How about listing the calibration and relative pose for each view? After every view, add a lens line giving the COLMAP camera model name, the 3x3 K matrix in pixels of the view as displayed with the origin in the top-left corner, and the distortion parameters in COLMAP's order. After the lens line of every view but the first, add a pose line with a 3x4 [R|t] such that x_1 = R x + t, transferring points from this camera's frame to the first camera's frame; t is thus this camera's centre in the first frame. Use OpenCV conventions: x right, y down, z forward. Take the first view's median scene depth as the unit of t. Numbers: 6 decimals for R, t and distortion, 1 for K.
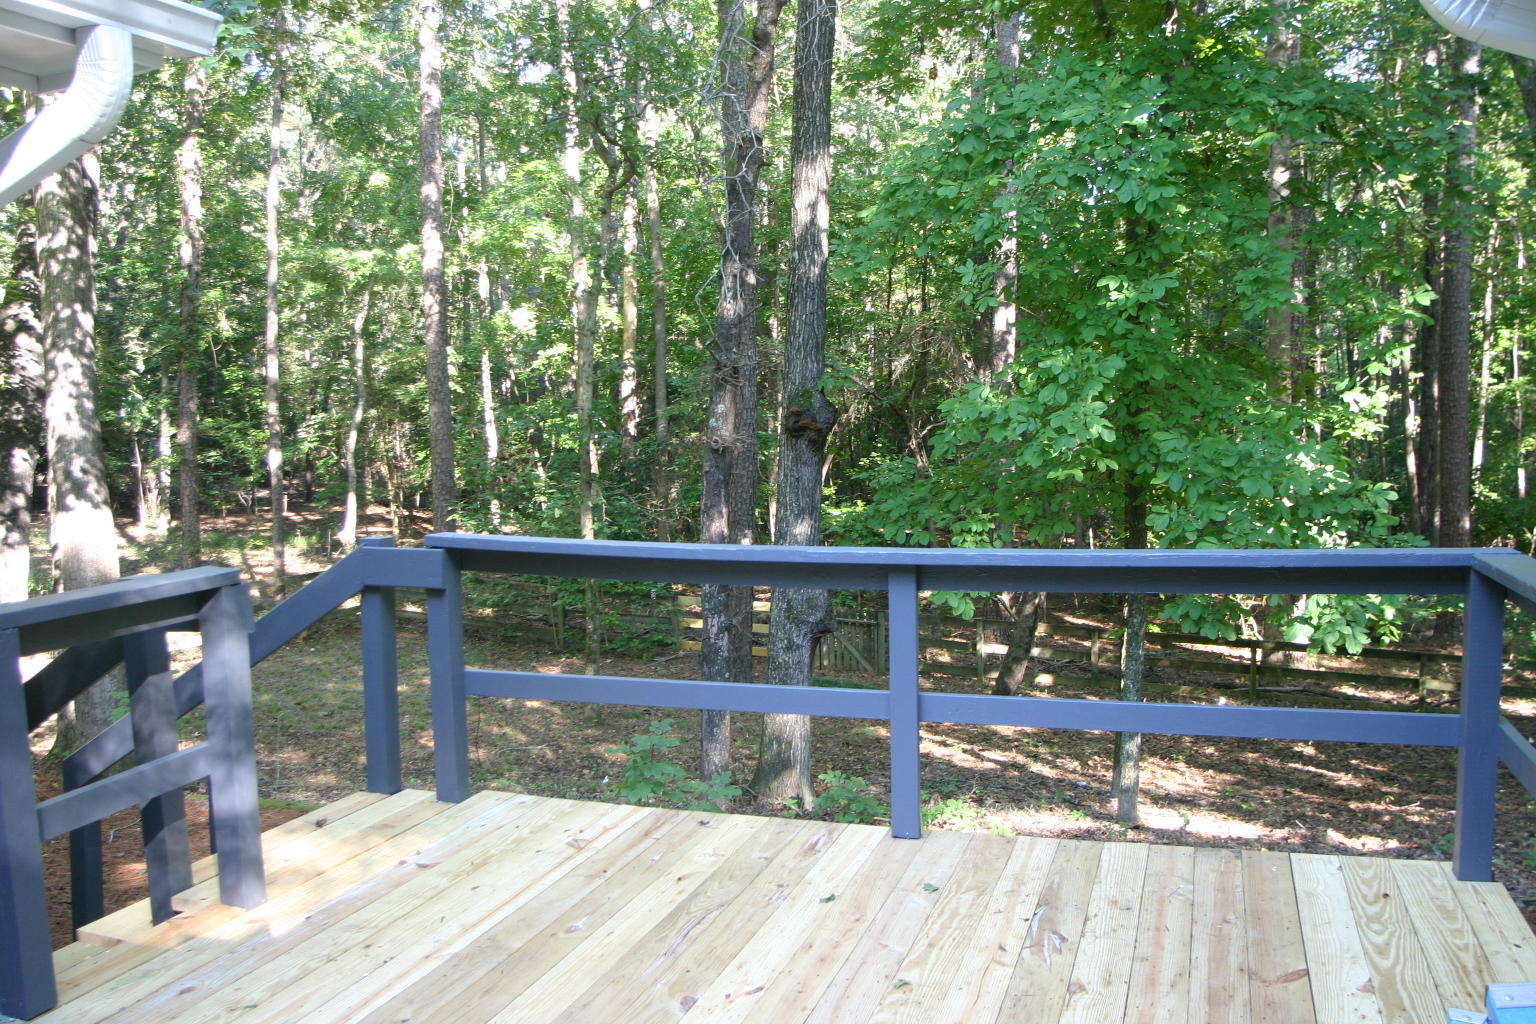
lens RADIAL K [[1367.5, 0, 768.0], [0, 1367.5, 512.0], [0, 0, 1]] dist [-0.079816, 0.012433]
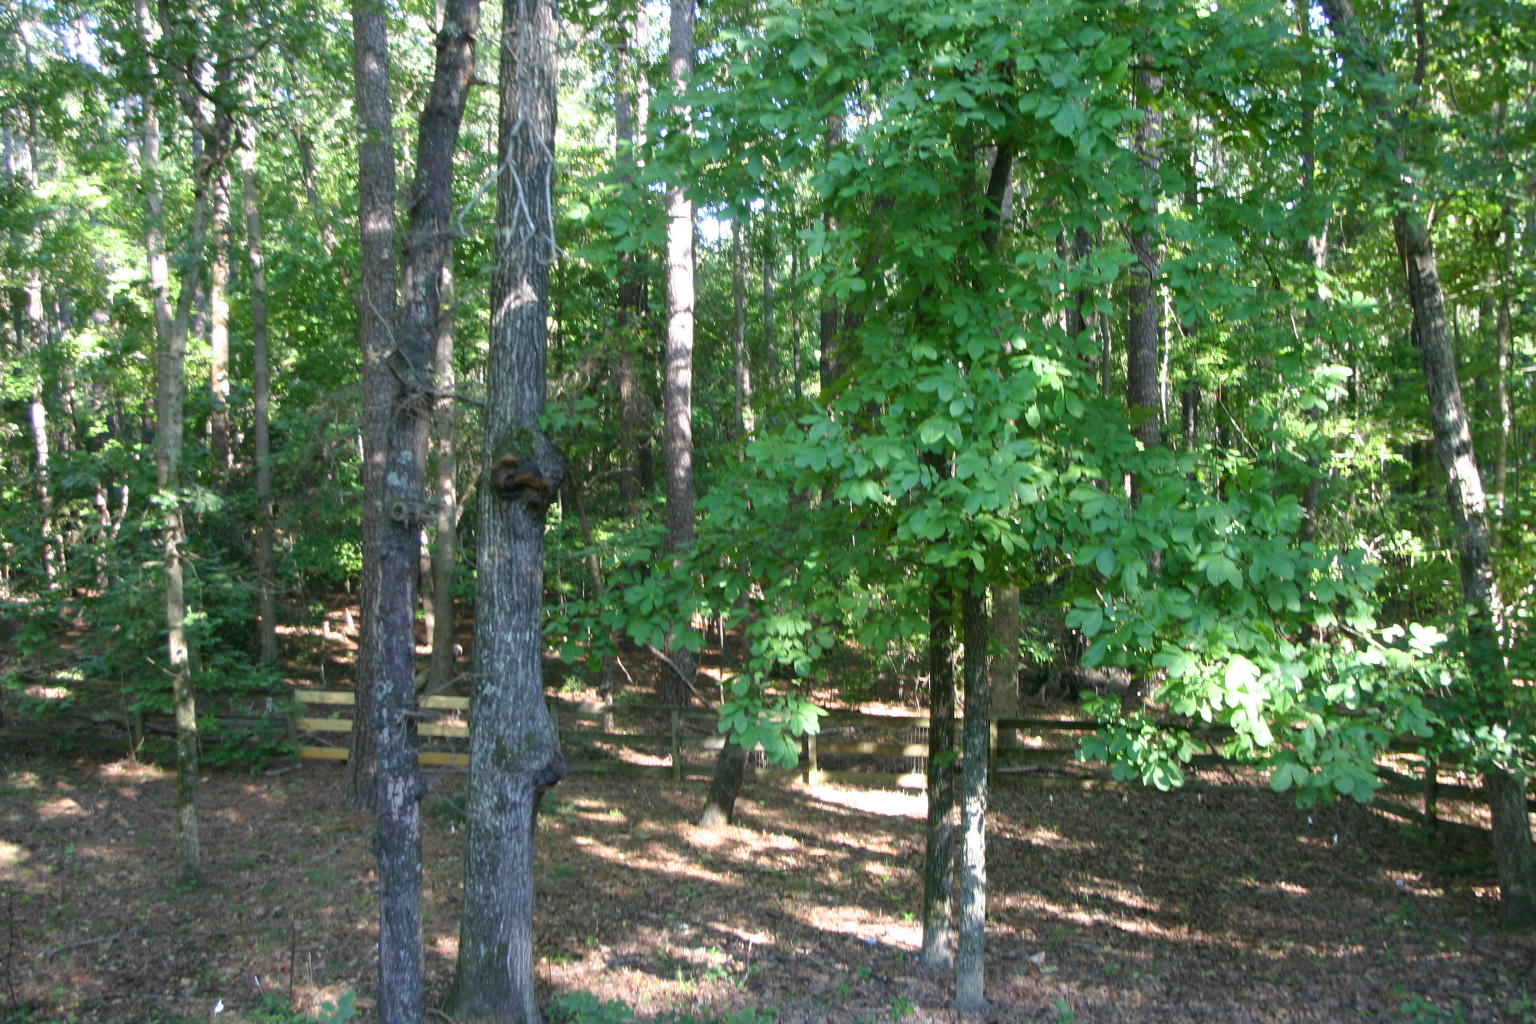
lens RADIAL K [[1367.5, 0, 768.0], [0, 1367.5, 512.0], [0, 0, 1]] dist [-0.079816, 0.012433]
pose [[0.958296, -0.017316, 0.285253, -0.051738], [0.029380, 0.998843, -0.038065, -0.020005], [-0.284264, 0.044858, 0.957696, 0.331927]]
